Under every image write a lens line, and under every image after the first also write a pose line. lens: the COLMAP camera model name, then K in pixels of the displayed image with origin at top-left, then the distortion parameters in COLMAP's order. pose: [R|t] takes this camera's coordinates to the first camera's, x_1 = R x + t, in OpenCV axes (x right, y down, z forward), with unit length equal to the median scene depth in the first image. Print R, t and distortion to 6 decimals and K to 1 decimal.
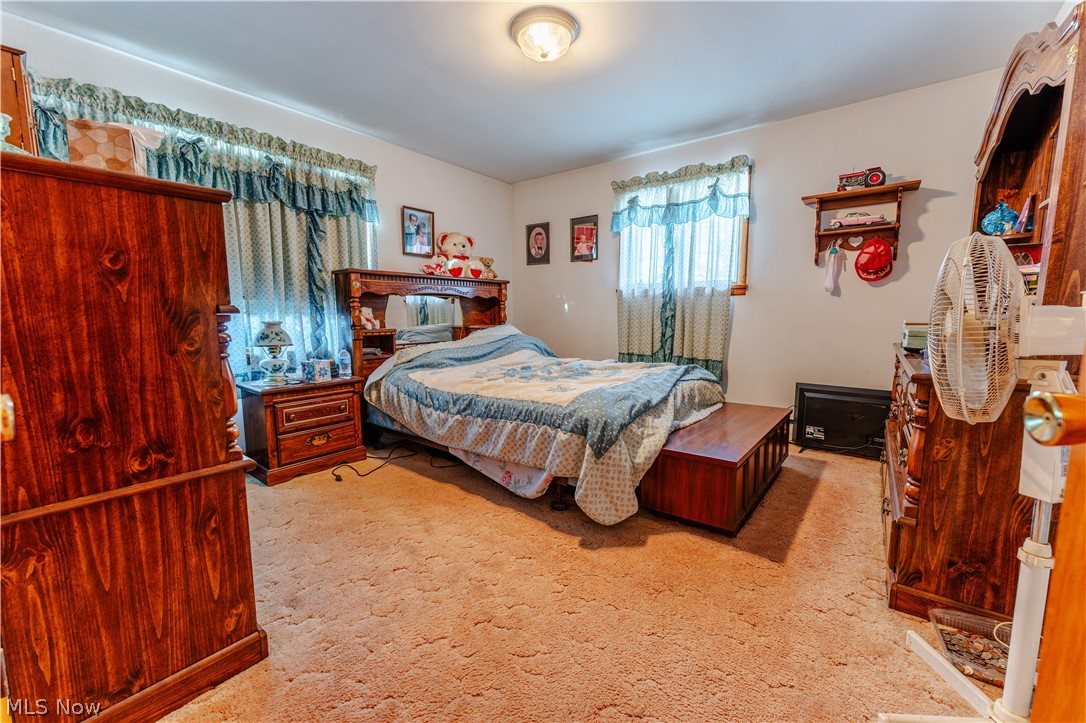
lens RADIAL K [[444.3, 0, 541.4], [0, 444.3, 365.0], [0, 0, 1]] dist [-0.000069, -0.000434]
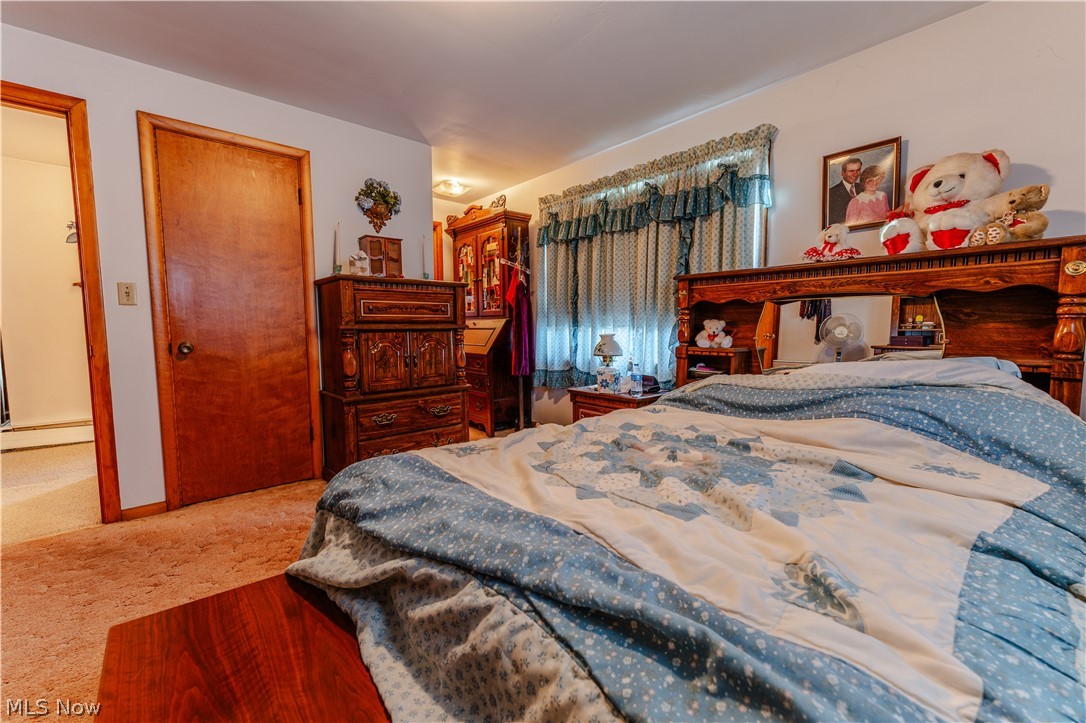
lens RADIAL K [[444.3, 0, 541.9], [0, 444.3, 362.2], [0, 0, 1]] dist [-0.000069, -0.000434]
pose [[-0.185246, 0.097011, -0.977892, 0.460670], [-0.095575, 0.988619, 0.116180, -0.117070], [0.978033, 0.114984, -0.173866, 0.844050]]
